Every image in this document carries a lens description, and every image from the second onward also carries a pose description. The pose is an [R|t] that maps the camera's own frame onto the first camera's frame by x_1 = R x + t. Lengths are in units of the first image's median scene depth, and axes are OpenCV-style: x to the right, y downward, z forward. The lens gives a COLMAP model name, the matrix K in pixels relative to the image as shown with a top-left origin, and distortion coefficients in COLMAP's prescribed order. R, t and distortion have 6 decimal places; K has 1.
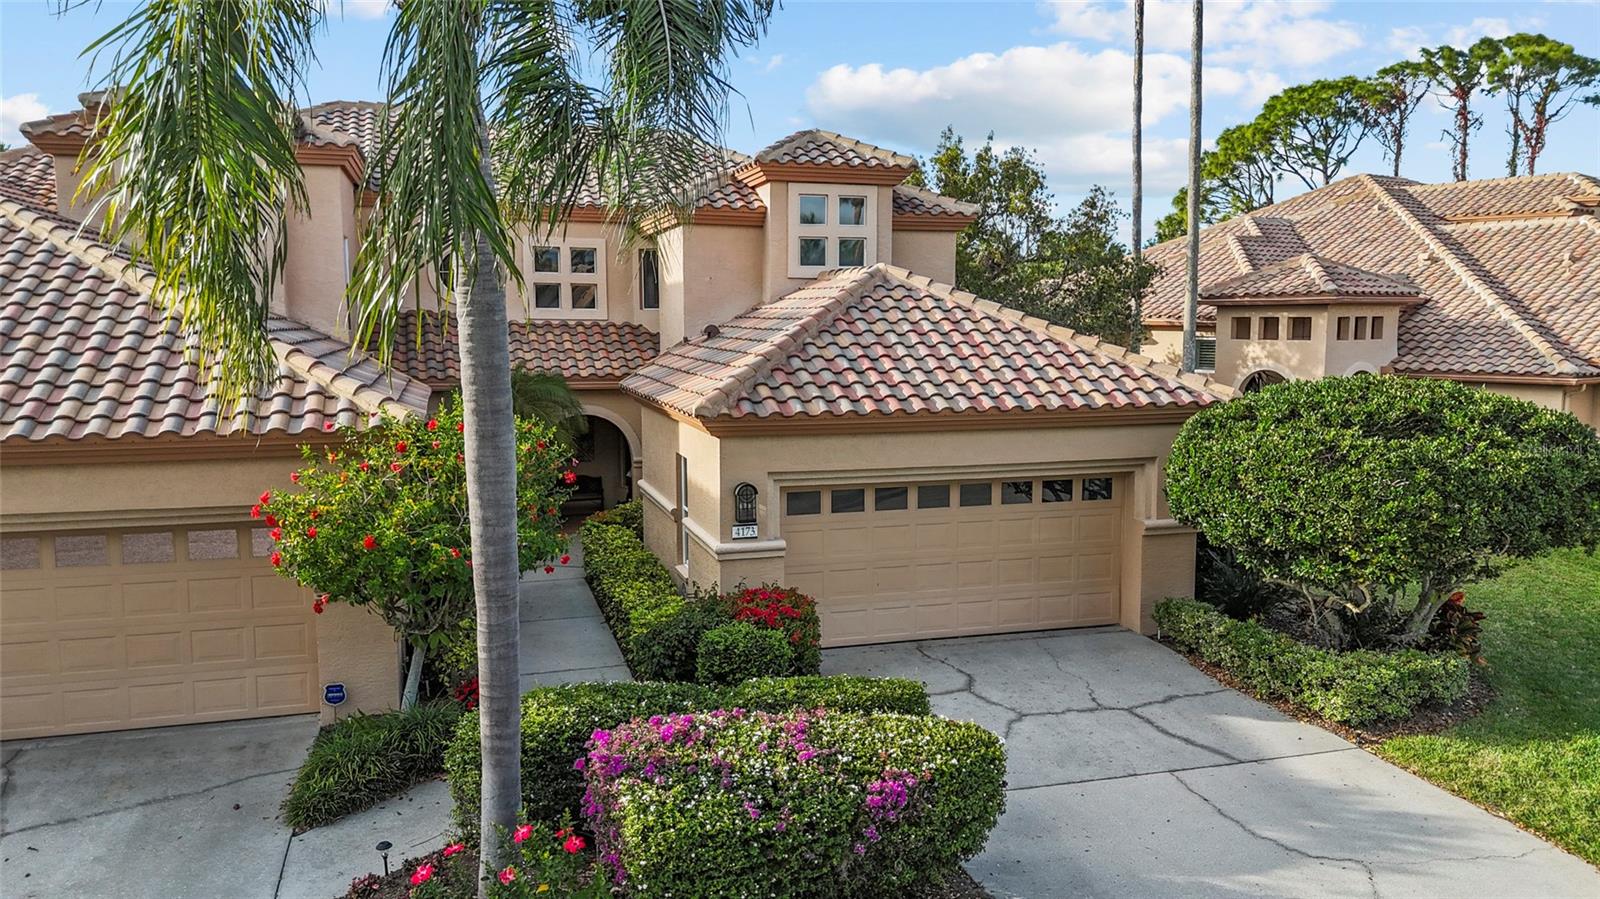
lens RADIAL K [[1173.1, 0, 800.0], [0, 1173.1, 449.5], [0, 0, 1]] dist [0.027379, 0.000702]
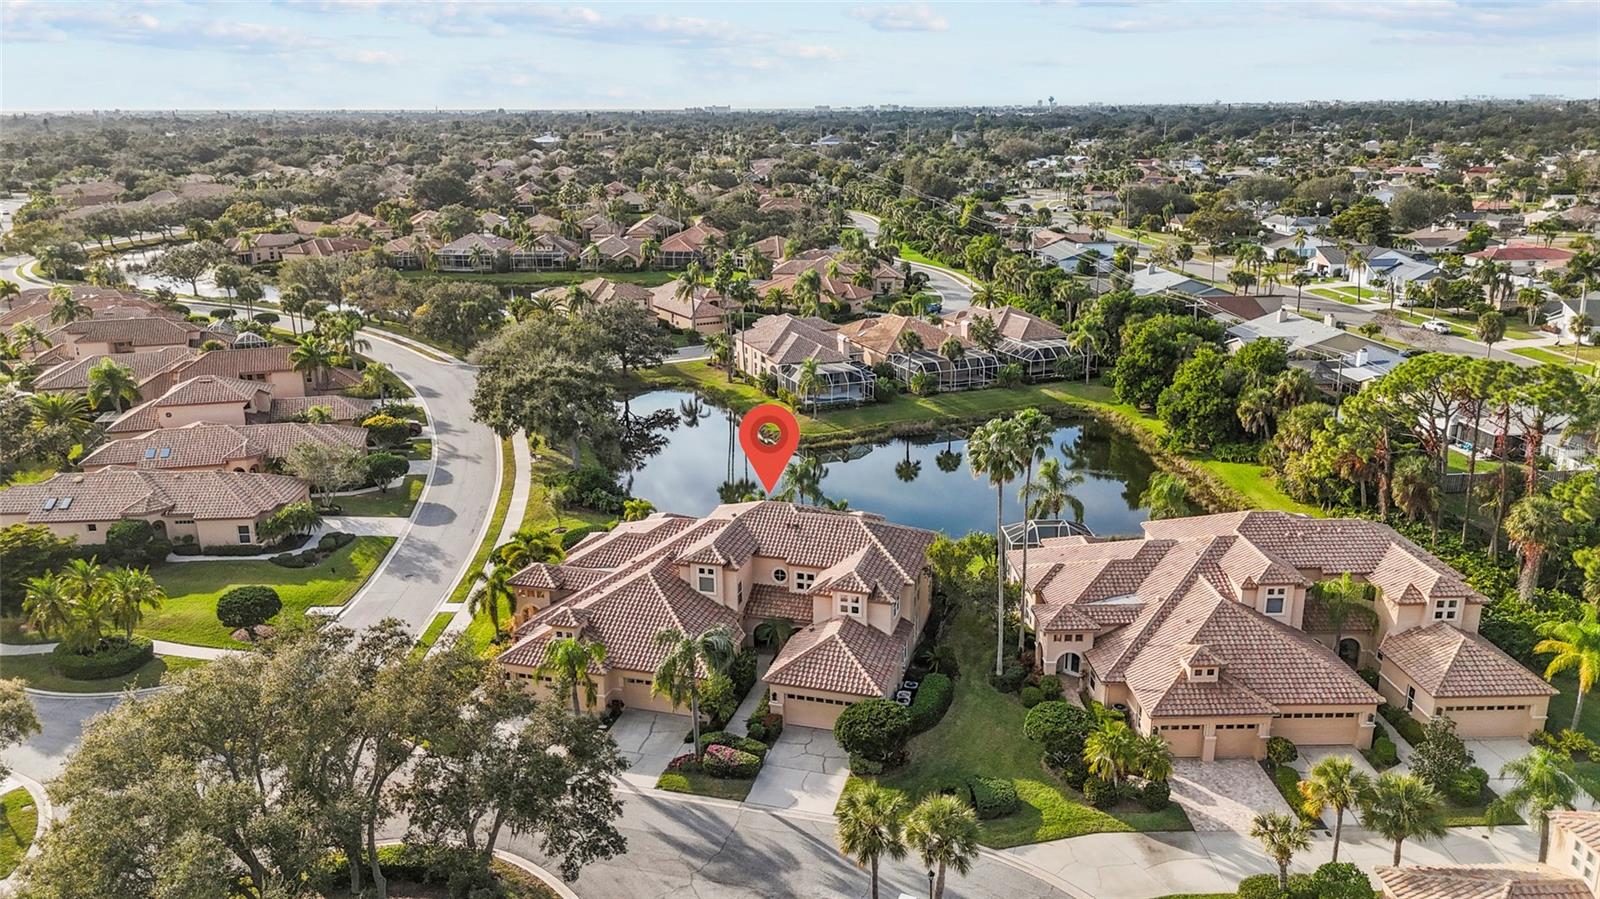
lens RADIAL K [[1168.4, 0, 800.0], [0, 1168.4, 449.5], [0, 0, 1]] dist [0.109425, -0.122250]
pose [[0.847088, 0.150203, -0.509785, 1.466136], [-0.057690, 0.979550, 0.192754, -1.180865], [0.528312, -0.133870, 0.838430, -1.812948]]
